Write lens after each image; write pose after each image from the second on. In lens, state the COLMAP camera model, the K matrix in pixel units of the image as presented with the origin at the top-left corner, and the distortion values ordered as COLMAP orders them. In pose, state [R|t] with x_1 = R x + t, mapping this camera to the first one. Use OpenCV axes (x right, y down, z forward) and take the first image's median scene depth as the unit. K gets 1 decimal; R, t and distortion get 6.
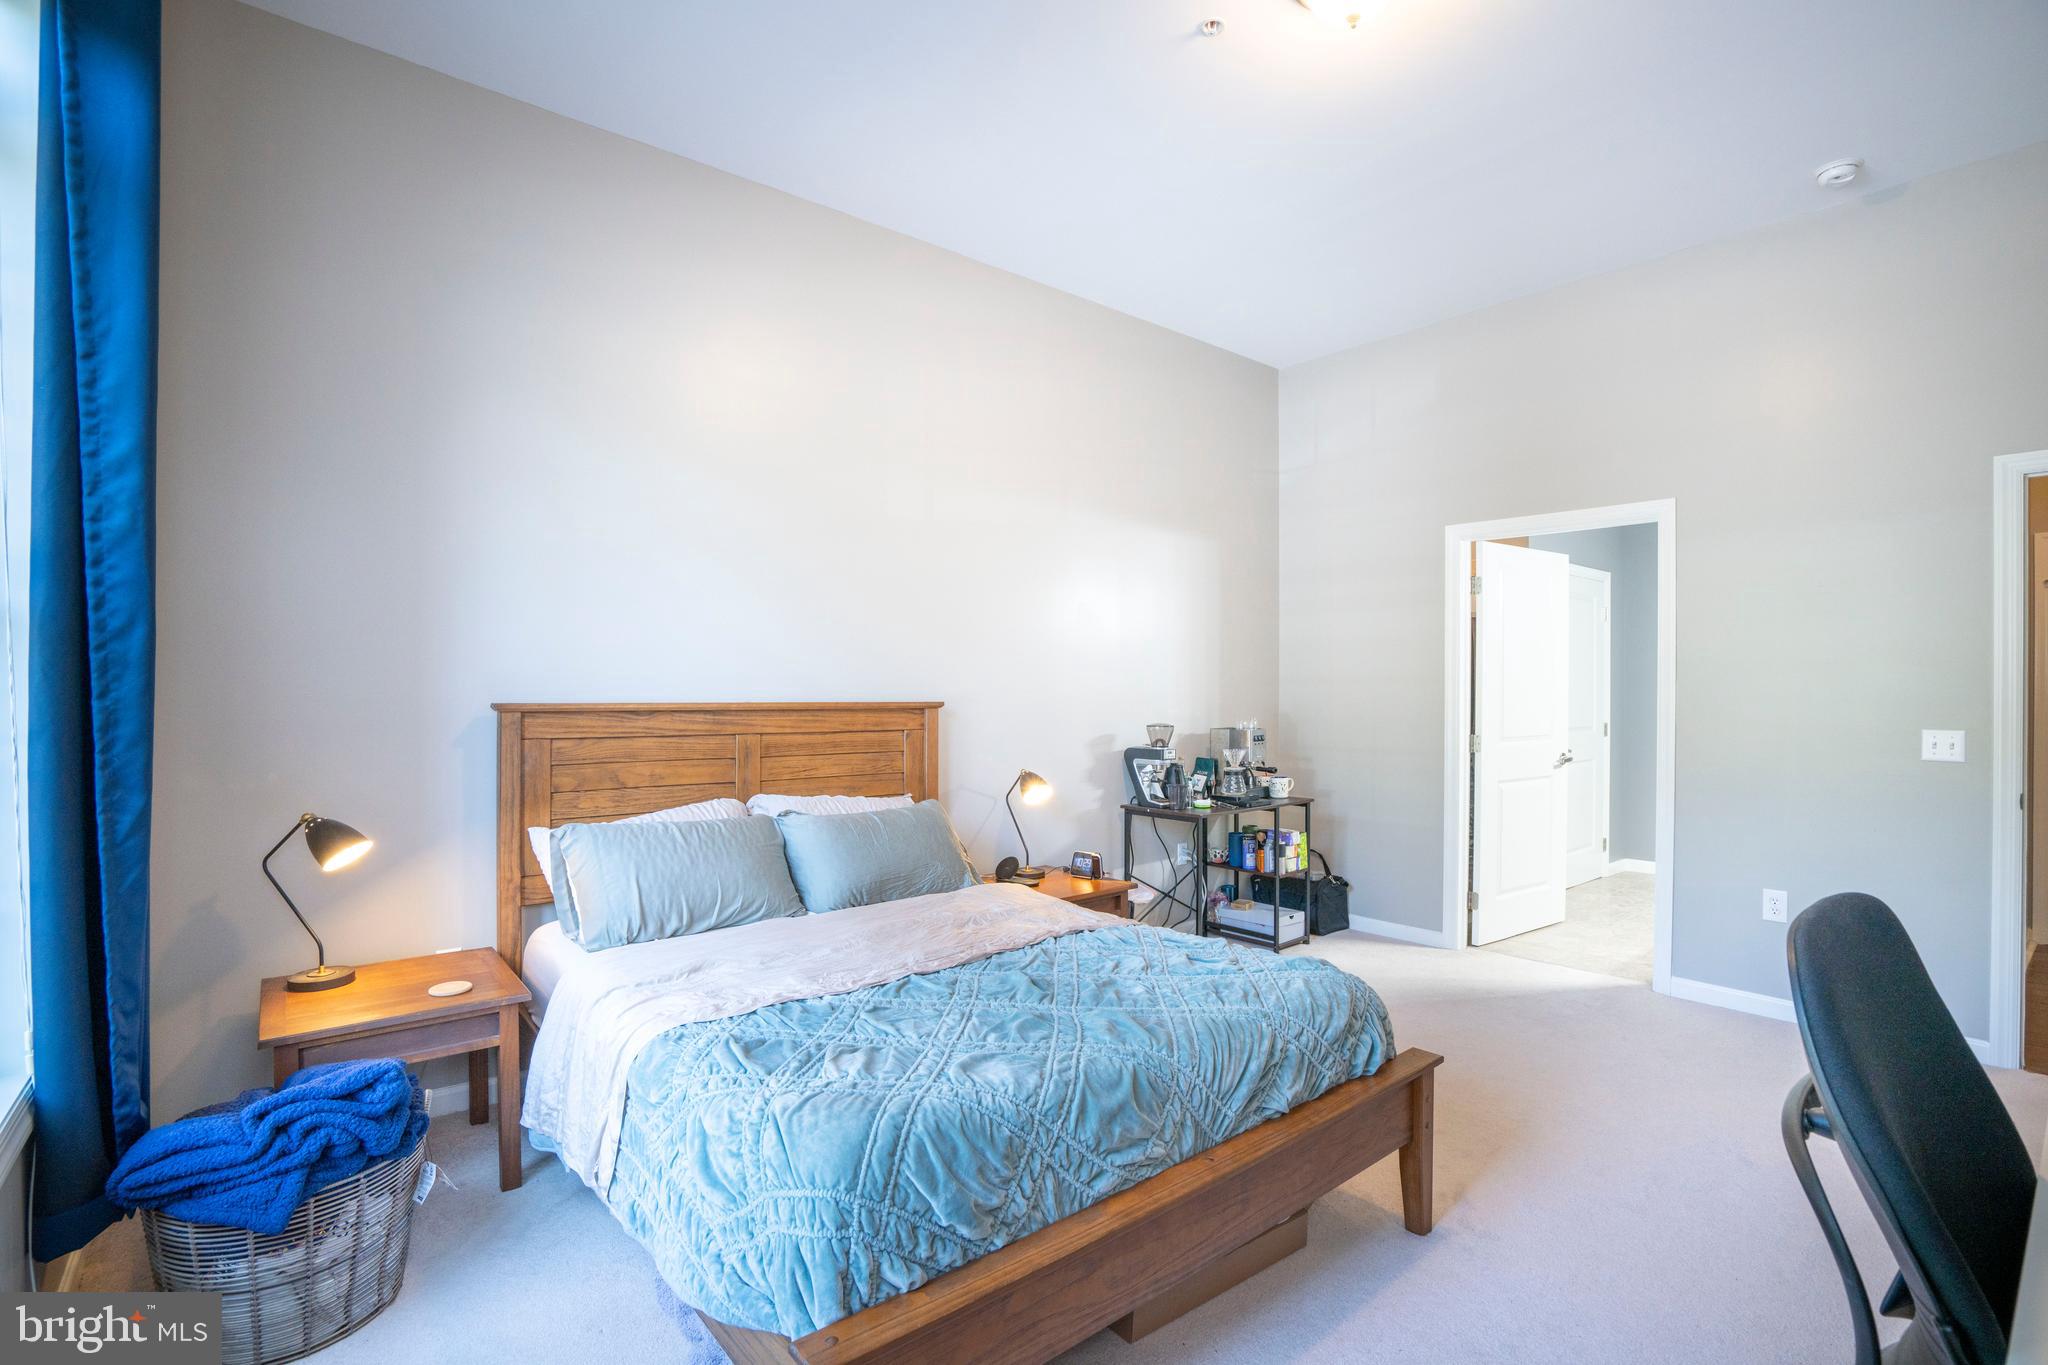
lens RADIAL K [[946.8, 0, 1020.0], [0, 946.8, 688.3], [0, 0, 1]] dist [-0.063352, 0.025987]
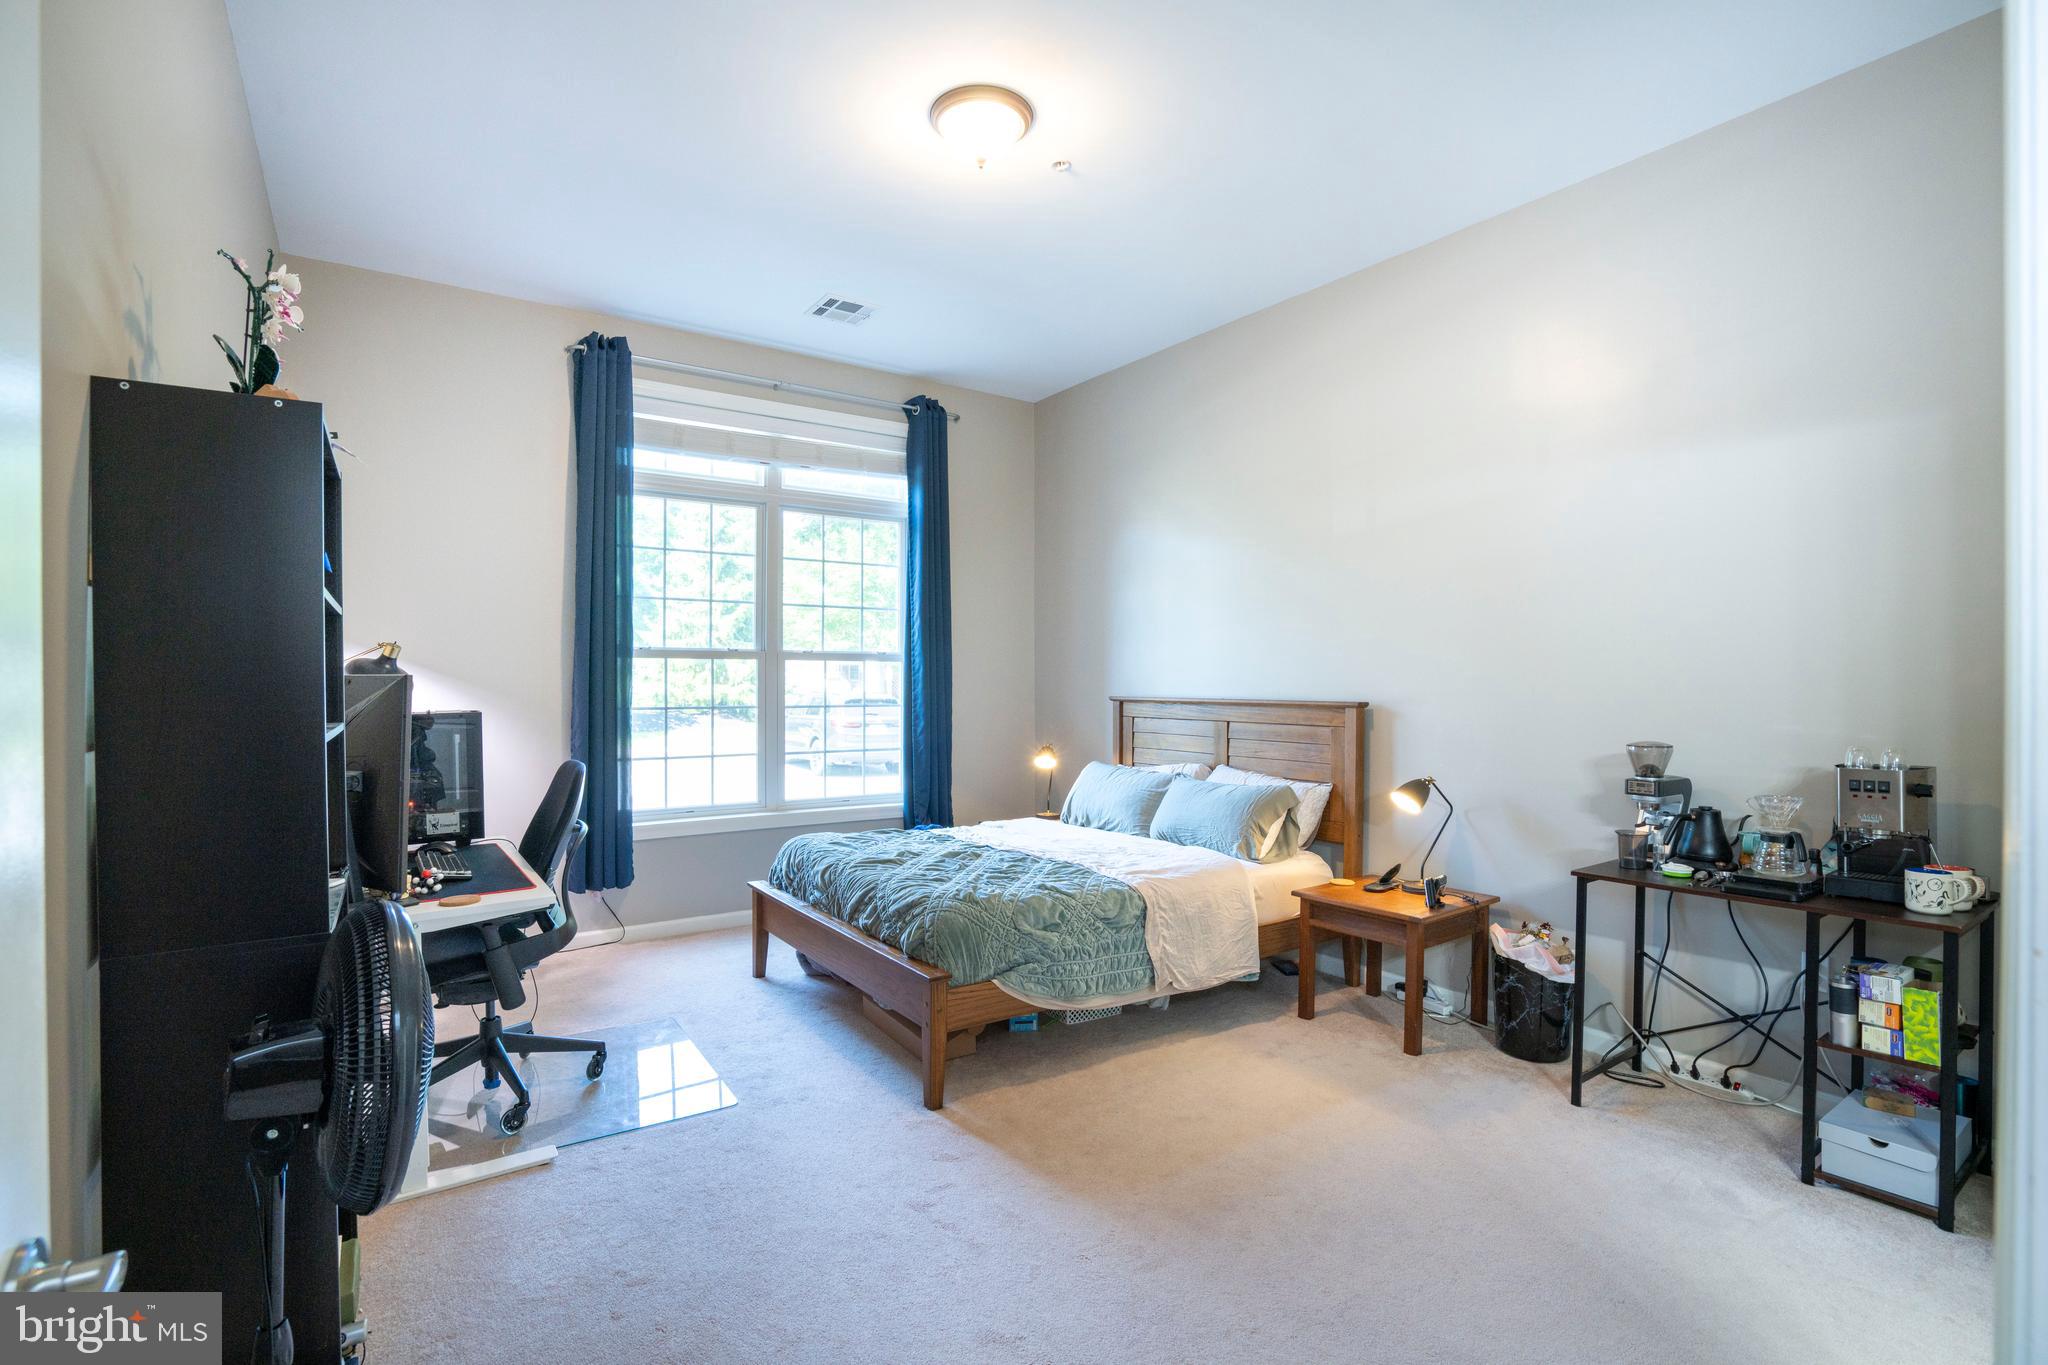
lens RADIAL K [[946.8, 0, 1020.0], [0, 946.8, 688.3], [0, 0, 1]] dist [-0.063352, 0.025987]
pose [[-0.064096, 0.004292, -0.997935, 1.045279], [-0.000495, 0.999990, 0.004332, -0.005595], [0.997944, 0.000772, -0.064093, 0.729181]]
